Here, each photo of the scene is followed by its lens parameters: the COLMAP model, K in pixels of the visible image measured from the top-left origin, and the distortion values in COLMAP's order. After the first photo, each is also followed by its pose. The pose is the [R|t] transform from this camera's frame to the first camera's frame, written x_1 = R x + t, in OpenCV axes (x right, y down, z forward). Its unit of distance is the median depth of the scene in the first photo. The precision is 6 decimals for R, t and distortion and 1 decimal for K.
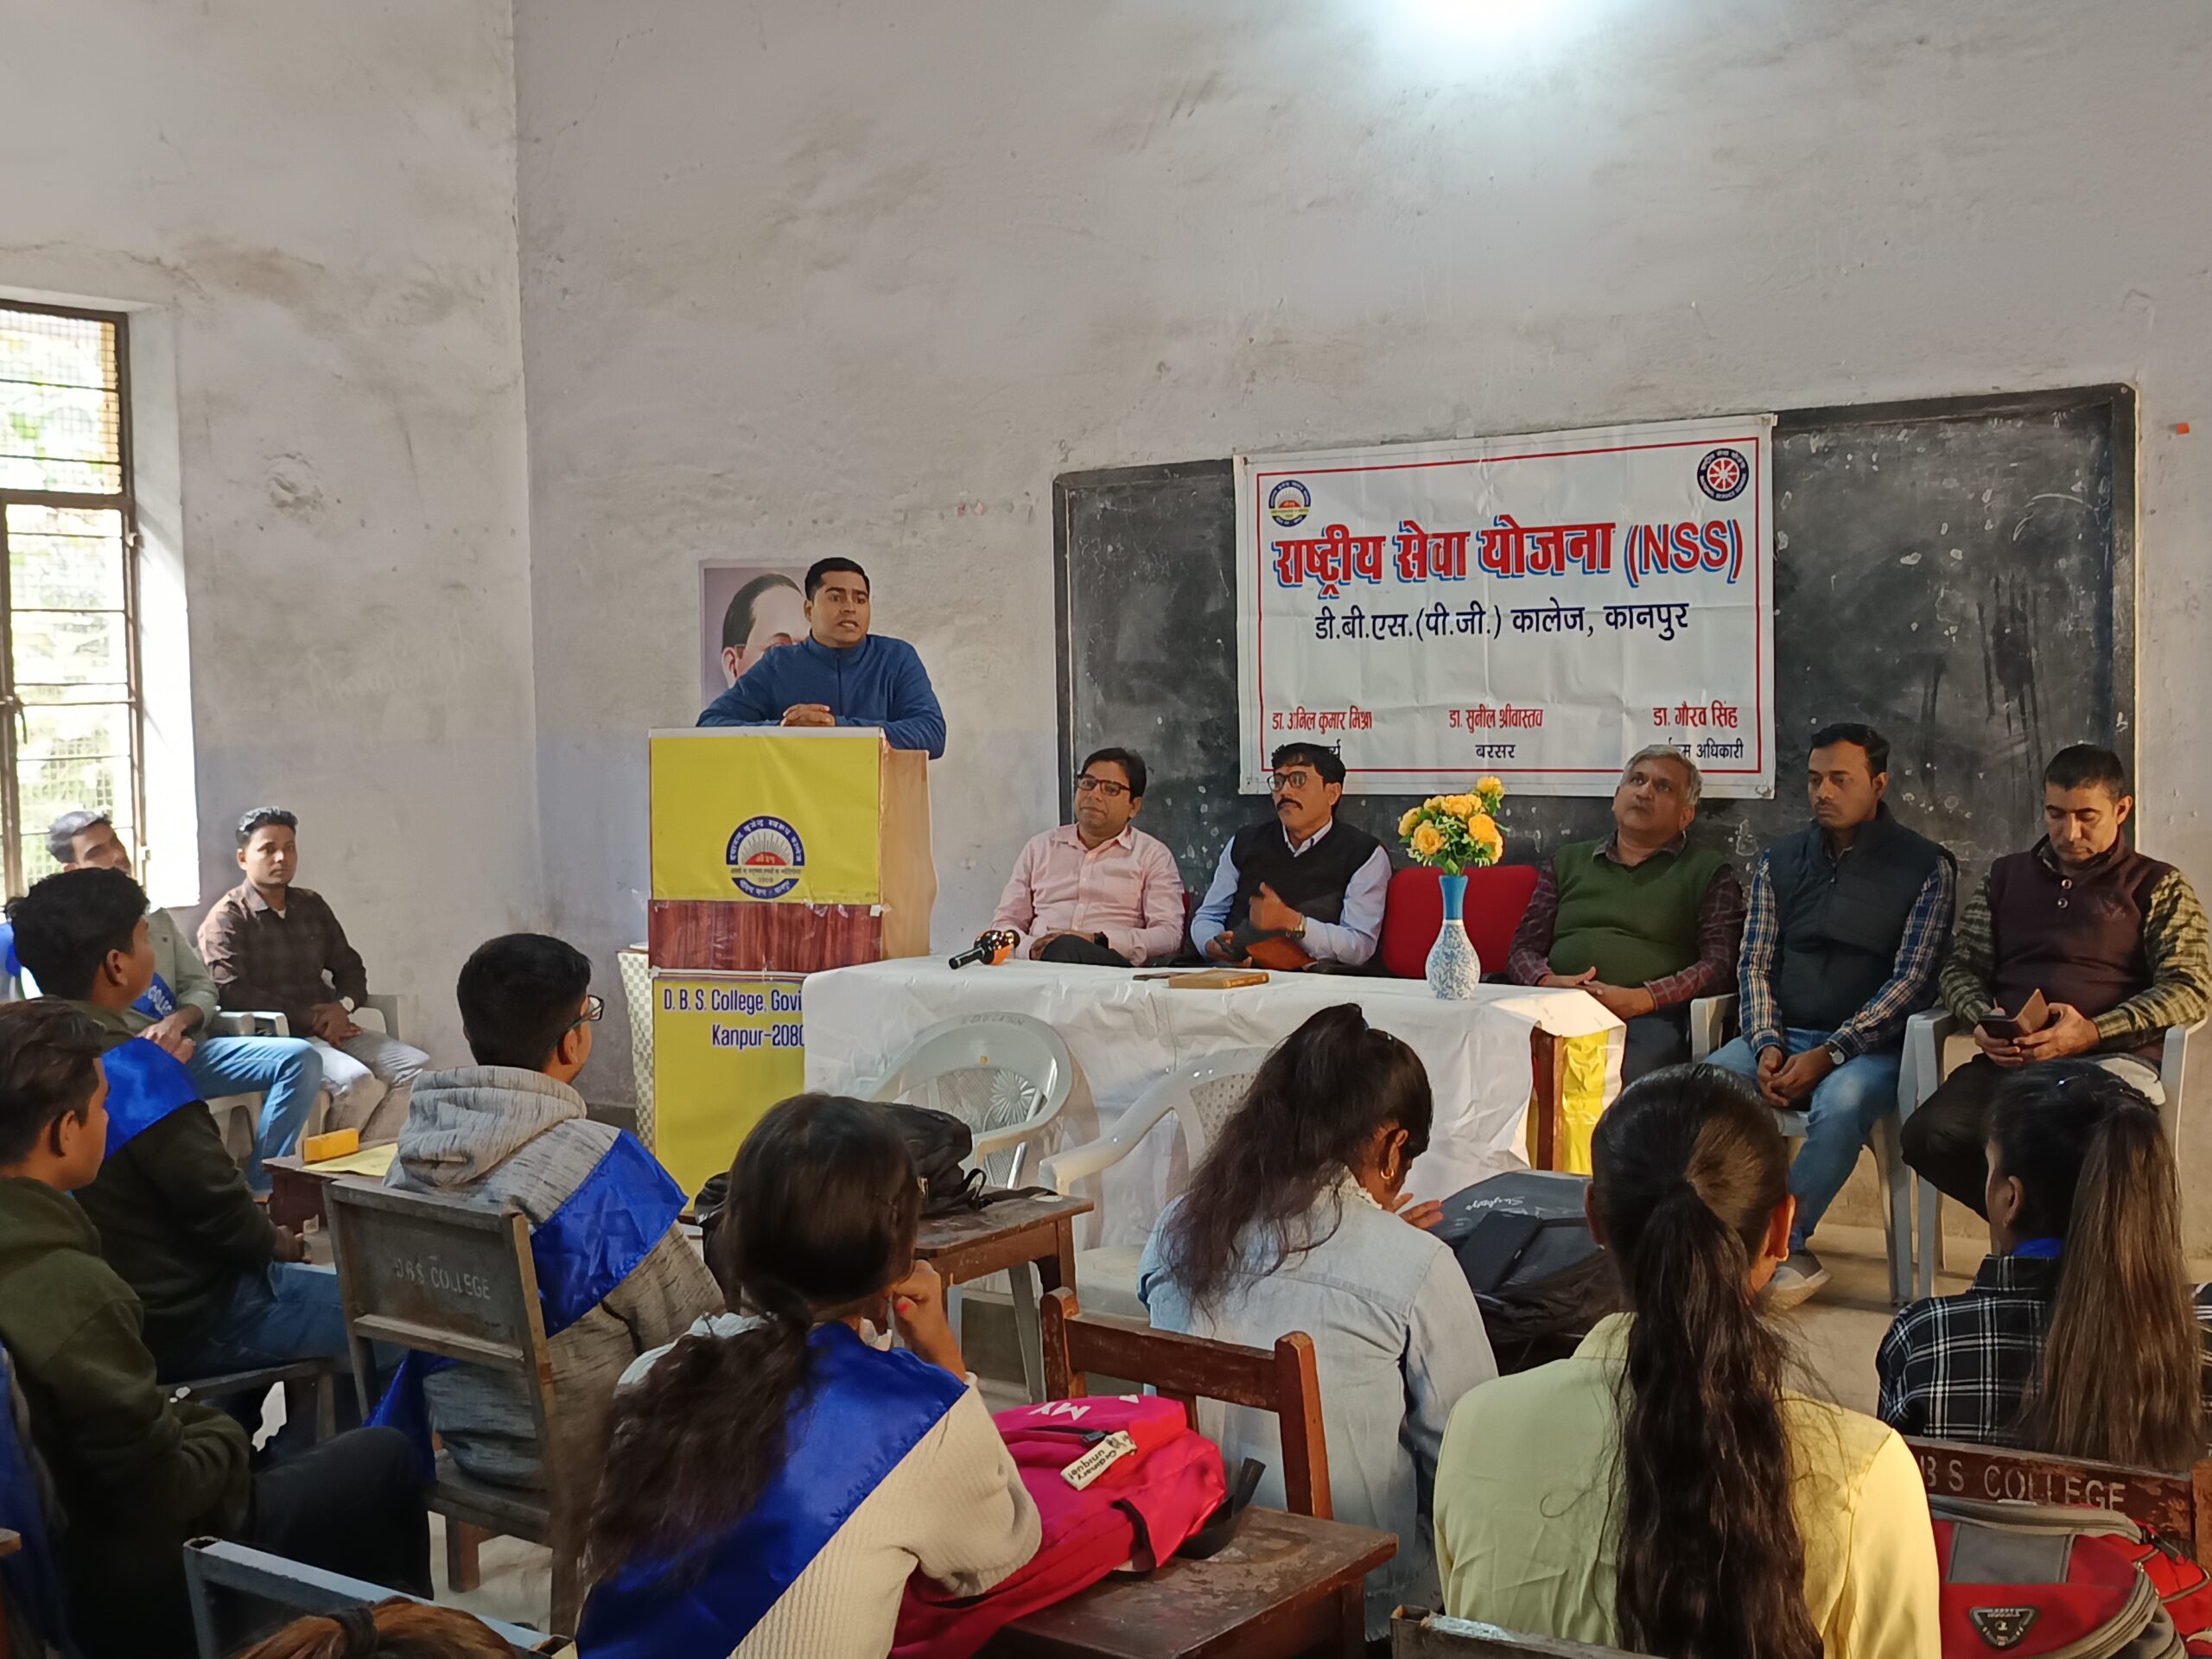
lens RADIAL K [[2578.9, 0, 1106.0], [0, 2578.9, 829.5], [0, 0, 1]] dist [0.108731, -0.748804]
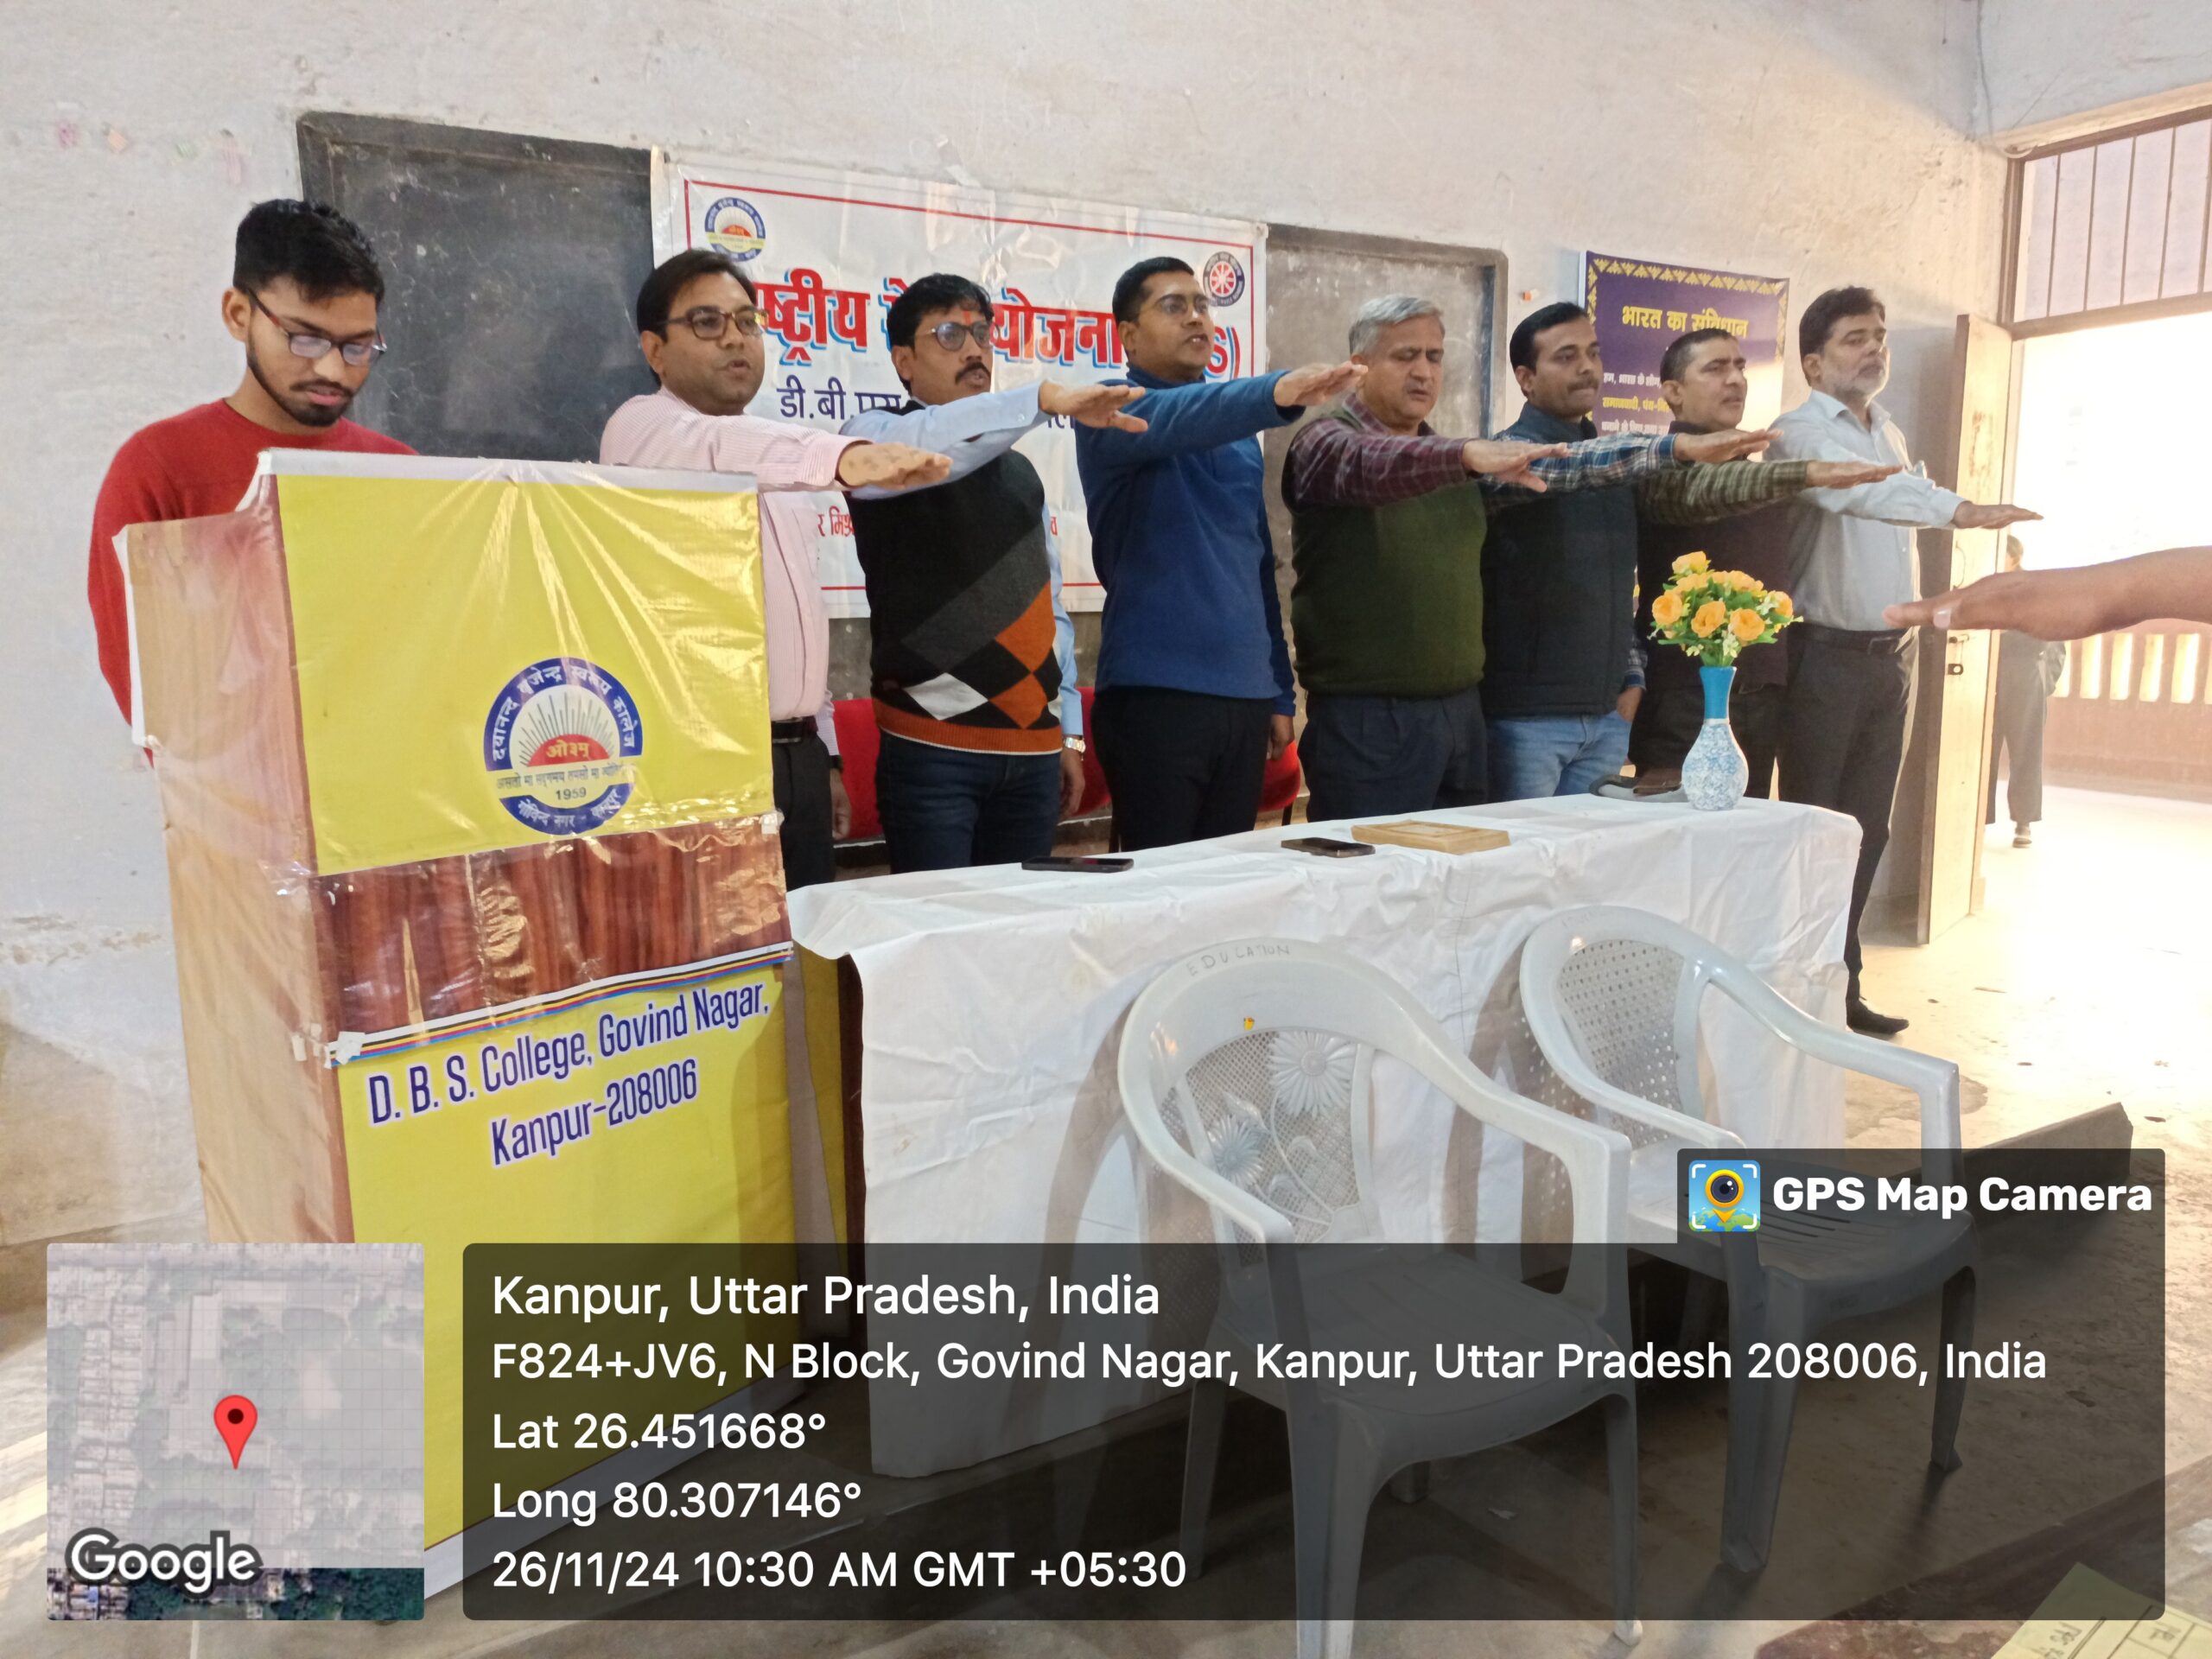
lens RADIAL K [[1528.5, 0, 1106.0], [0, 1528.5, 829.5], [0, 0, 1]] dist [0.006322, -0.002126]
pose [[0.422404, -0.139503, 0.895608, -0.334777], [0.055047, 0.990210, 0.128276, -0.004453], [-0.904735, -0.004884, 0.425947, 0.772955]]
